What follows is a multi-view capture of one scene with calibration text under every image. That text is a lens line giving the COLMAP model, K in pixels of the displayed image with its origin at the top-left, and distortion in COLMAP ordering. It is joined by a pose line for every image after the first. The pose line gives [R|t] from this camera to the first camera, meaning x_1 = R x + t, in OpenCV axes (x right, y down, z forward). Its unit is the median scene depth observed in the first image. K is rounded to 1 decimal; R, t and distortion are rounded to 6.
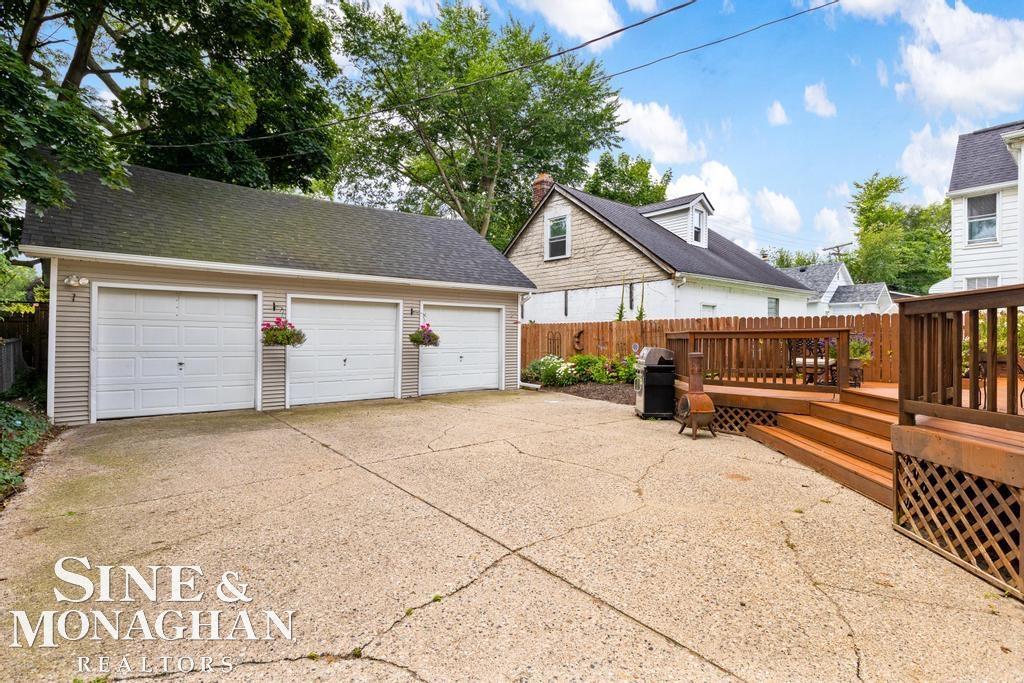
lens RADIAL K [[516.7, 0, 512.4], [0, 516.7, 342.2], [0, 0, 1]] dist [-0.001177, 0.001931]
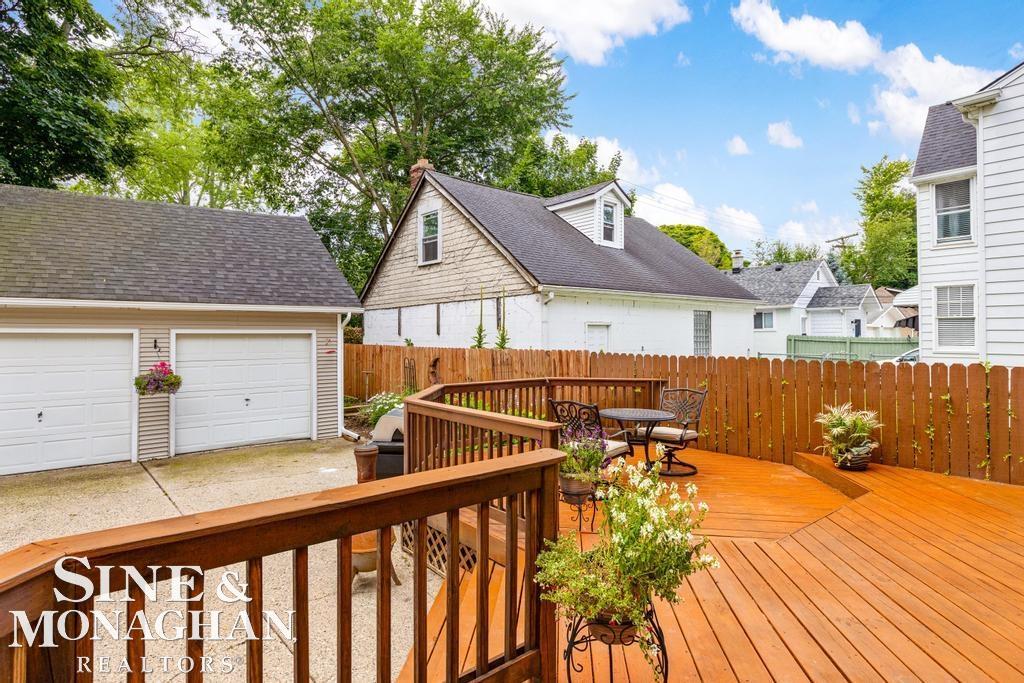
lens RADIAL K [[553.4, 0, 511.1], [0, 553.4, 336.8], [0, 0, 1]] dist [-0.000279, -0.002229]
pose [[0.999967, -0.005129, -0.006246, 0.218436], [0.005095, 0.999972, -0.005438, -0.043075], [0.006274, 0.005406, 0.999966, 0.143852]]
